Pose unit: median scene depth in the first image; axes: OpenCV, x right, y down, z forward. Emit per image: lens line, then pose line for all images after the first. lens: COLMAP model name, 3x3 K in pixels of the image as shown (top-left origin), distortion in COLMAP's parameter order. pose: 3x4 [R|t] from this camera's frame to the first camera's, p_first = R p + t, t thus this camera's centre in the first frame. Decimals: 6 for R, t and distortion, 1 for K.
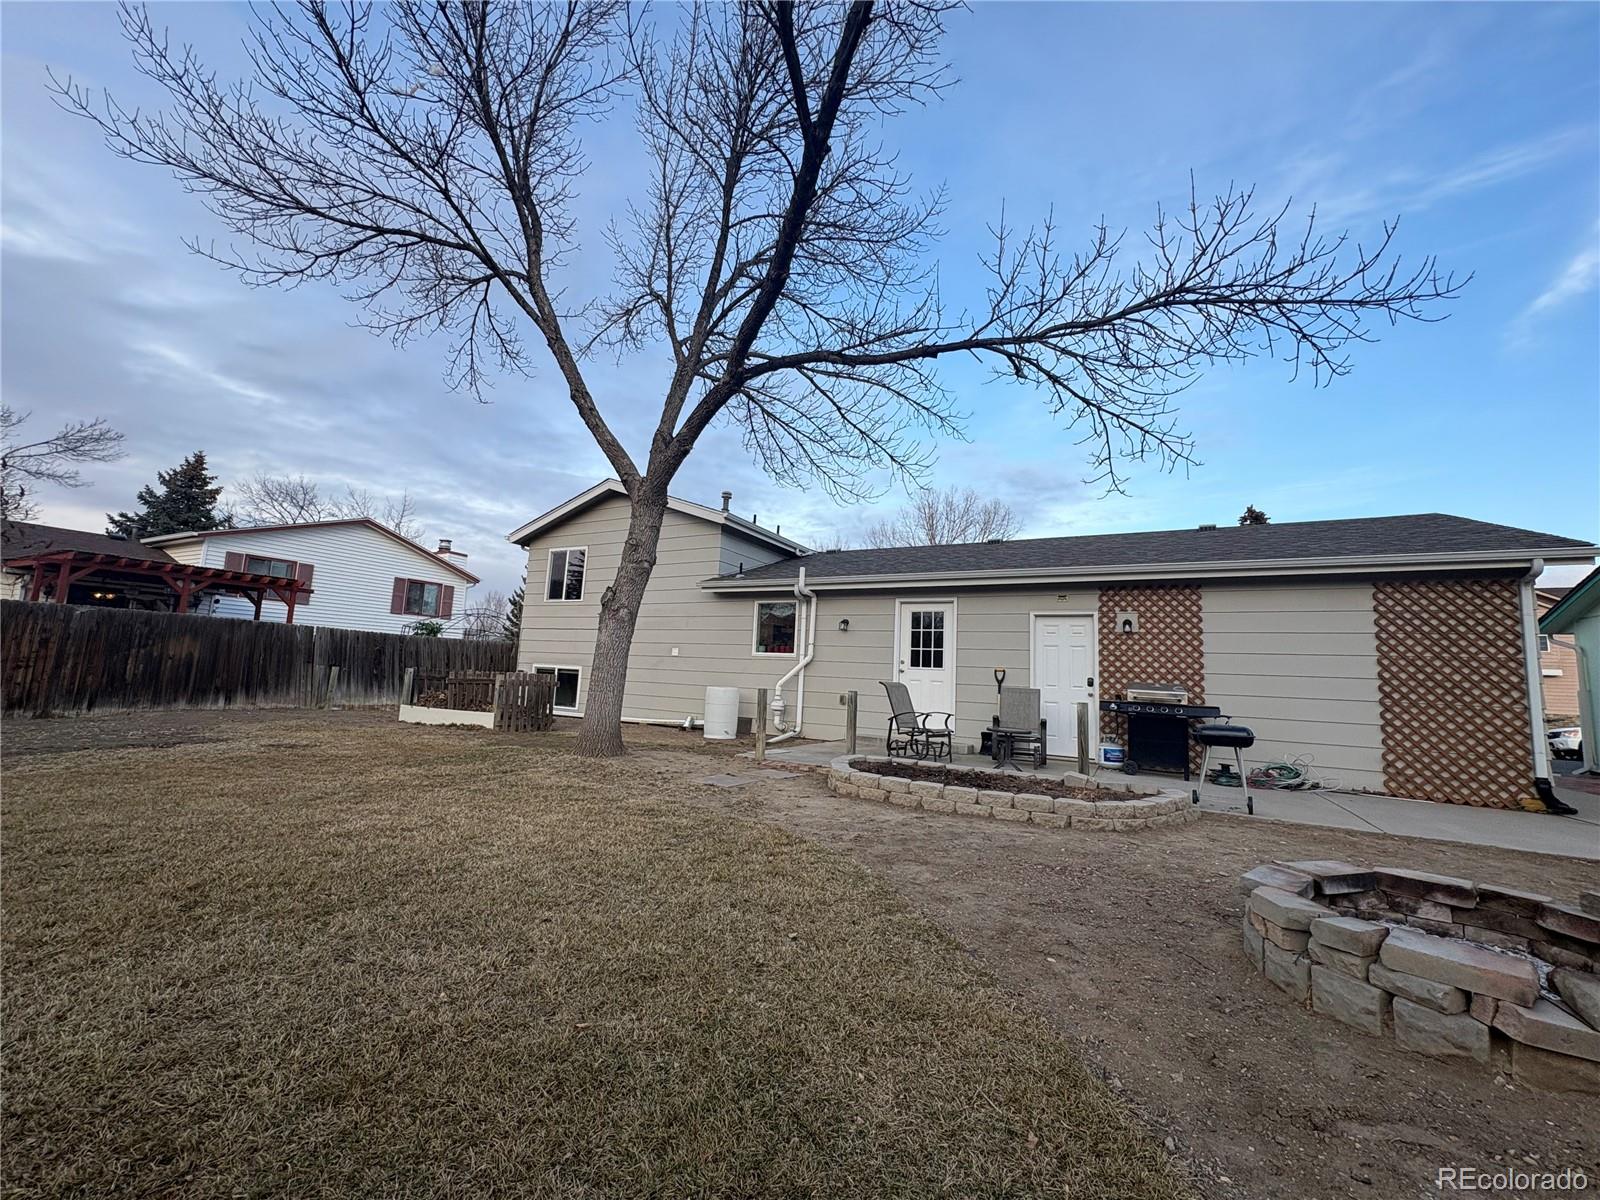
lens RADIAL K [[638.6, 0, 797.8], [0, 638.6, 594.7], [0, 0, 1]] dist [-0.001053, 0.000107]
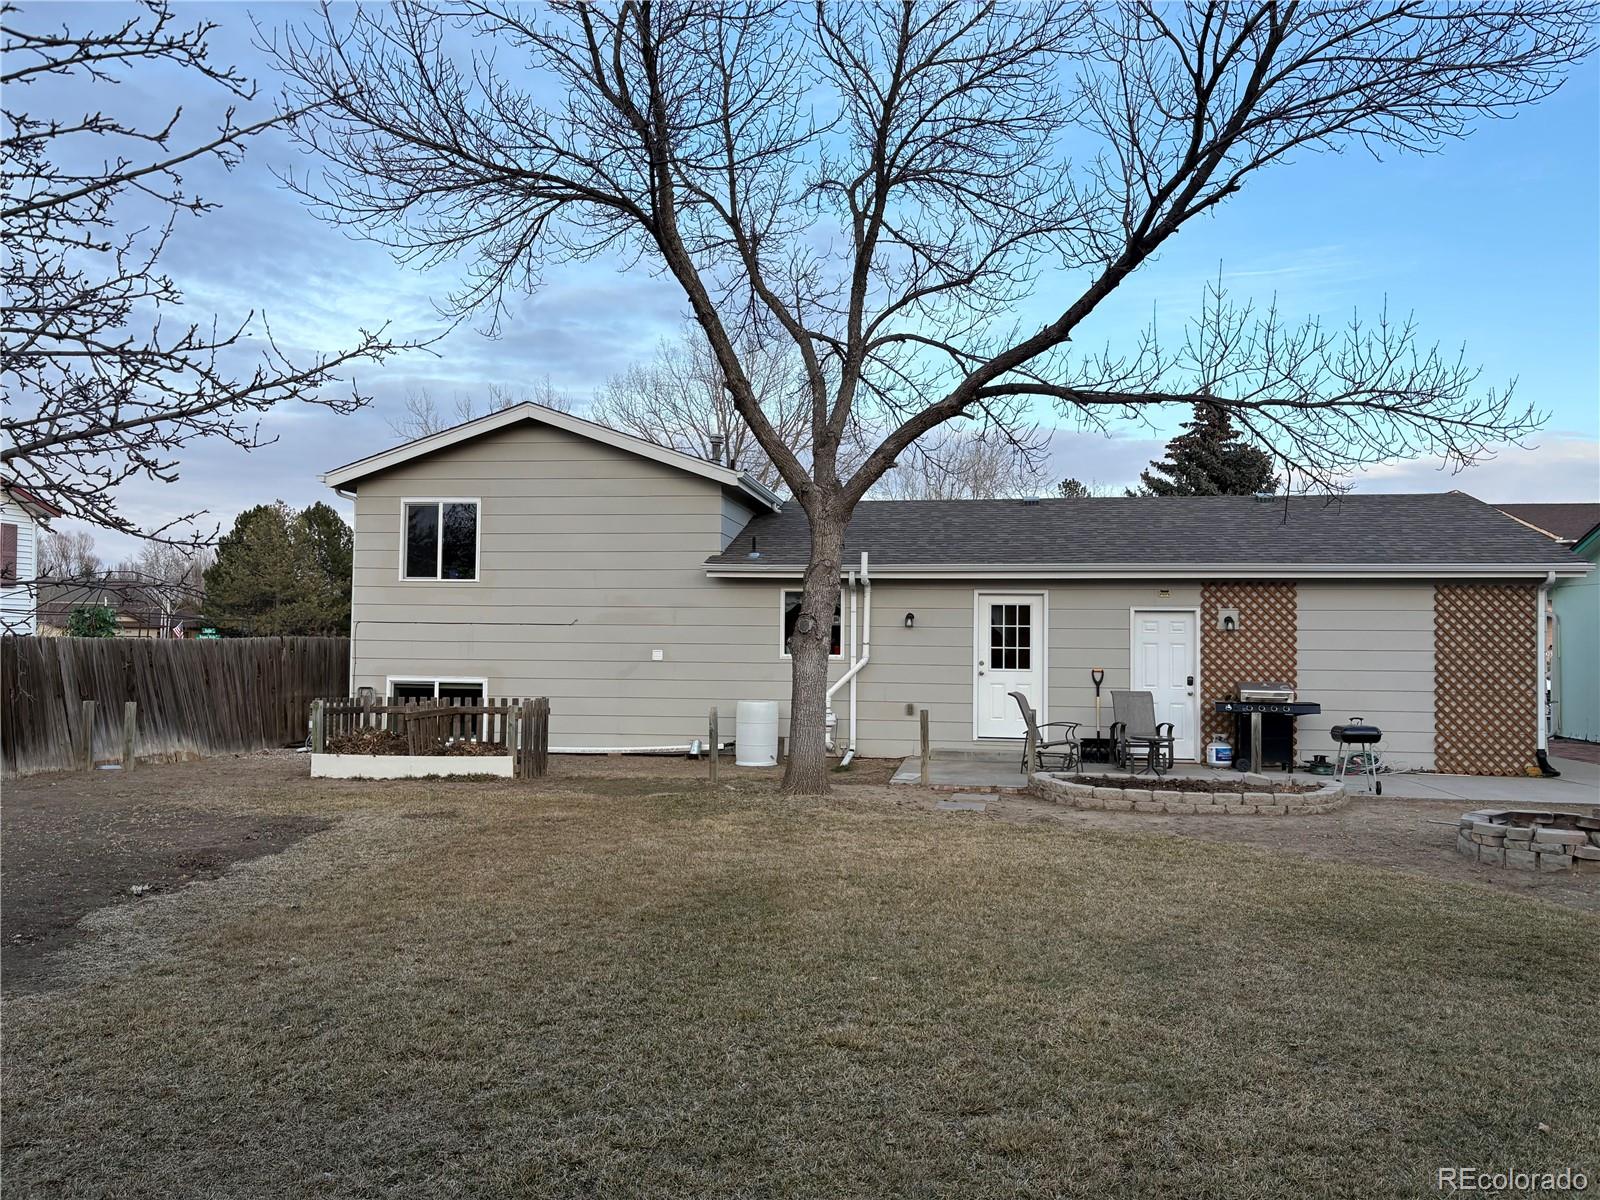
lens RADIAL K [[1217.8, 0, 803.2], [0, 1217.8, 597.2], [0, 0, 1]] dist [0.018205, -0.003088]
pose [[0.937165, -0.027033, 0.347838, -0.770643], [-0.010233, 0.994435, 0.104856, -0.186462], [-0.348737, -0.101827, 0.931673, -0.530837]]
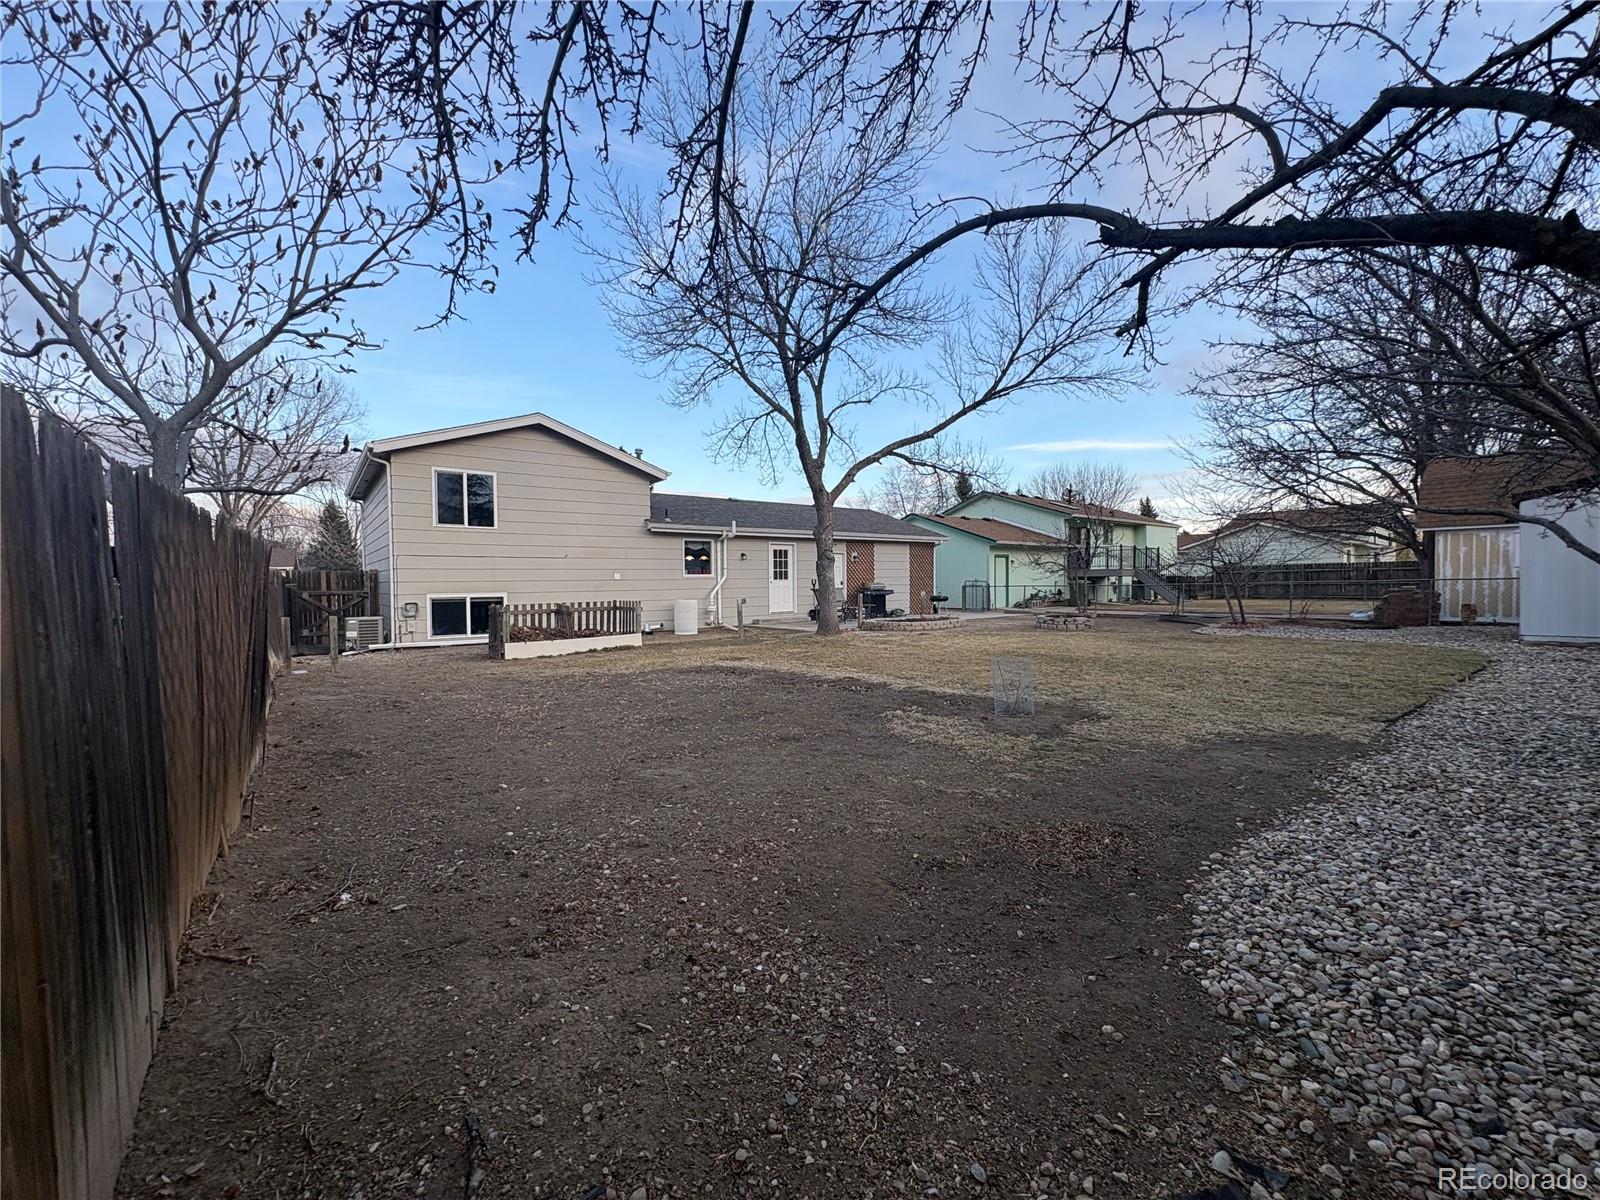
lens RADIAL K [[638.6, 0, 807.8], [0, 638.6, 601.8], [0, 0, 1]] dist [-0.001053, 0.000107]
pose [[0.381693, -0.086864, 0.920198, -1.801328], [-0.092262, 0.987021, 0.131442, -0.089803], [-0.919673, -0.135070, 0.368725, 0.275686]]
